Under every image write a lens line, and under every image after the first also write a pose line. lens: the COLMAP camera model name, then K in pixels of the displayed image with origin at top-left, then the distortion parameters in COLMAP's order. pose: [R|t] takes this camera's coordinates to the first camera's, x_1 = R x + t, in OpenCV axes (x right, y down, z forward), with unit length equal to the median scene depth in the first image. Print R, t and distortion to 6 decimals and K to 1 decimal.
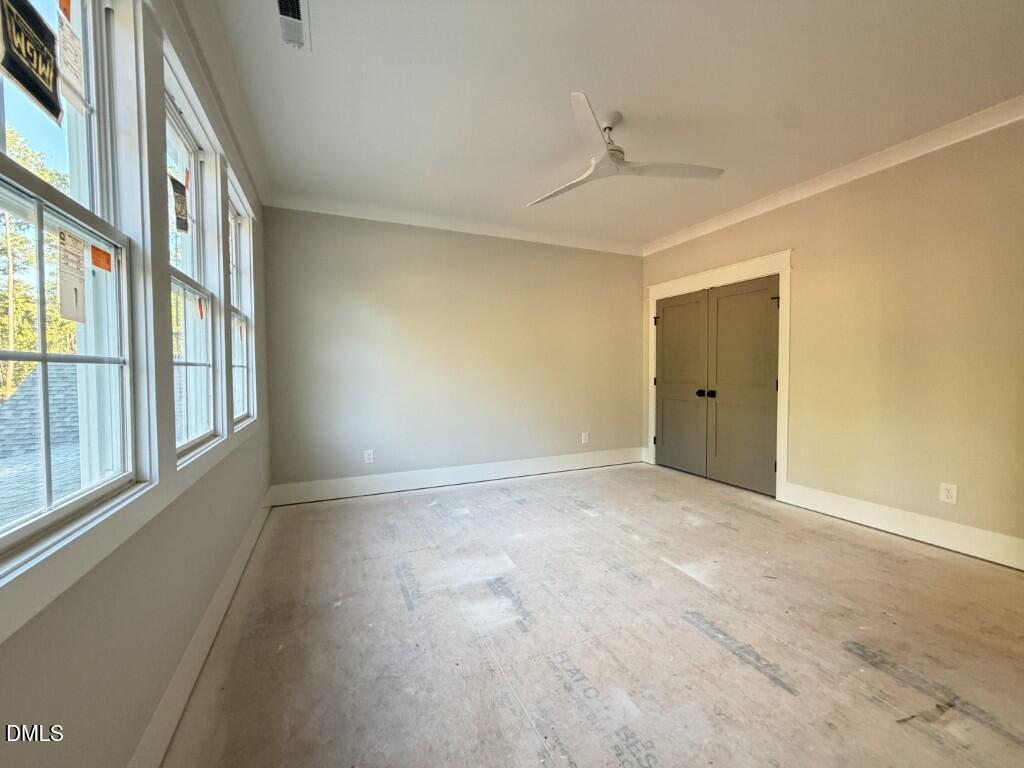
lens RADIAL K [[408.5, 0, 509.5], [0, 408.5, 382.7], [0, 0, 1]] dist [-0.001740, 0.000465]
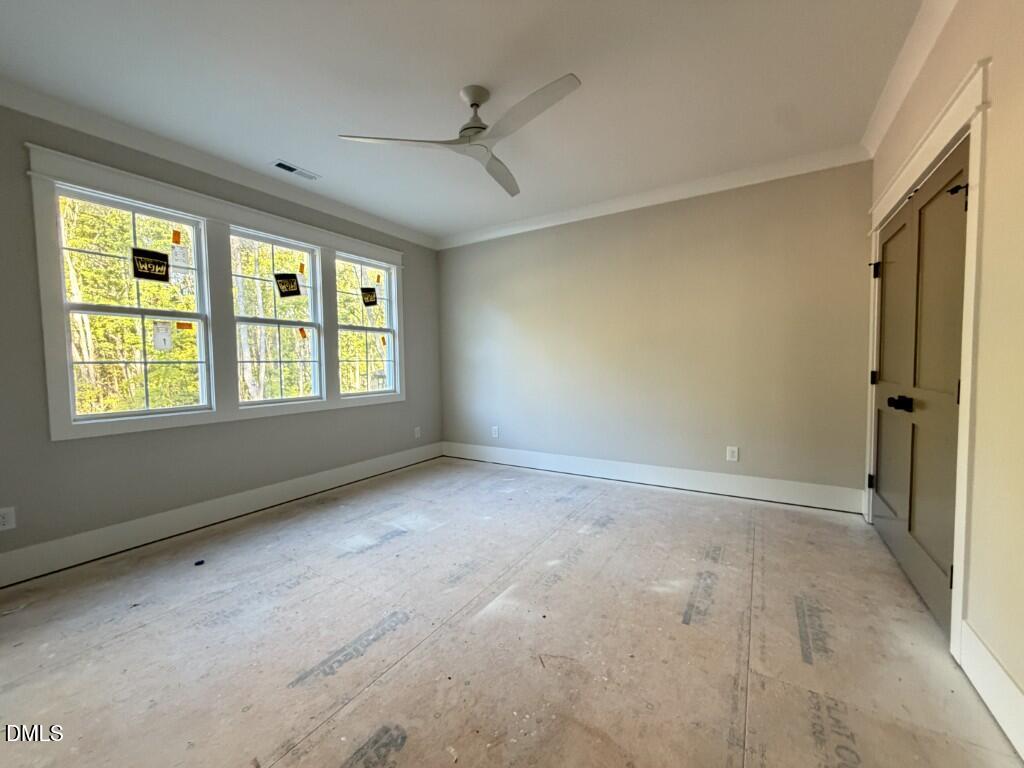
lens RADIAL K [[408.5, 0, 509.5], [0, 408.5, 382.7], [0, 0, 1]] dist [-0.001740, 0.000465]
pose [[0.565048, 0.036468, -0.824252, 0.891331], [-0.013599, 0.999299, 0.034891, -0.015898], [0.824946, -0.008506, 0.565147, 0.434003]]
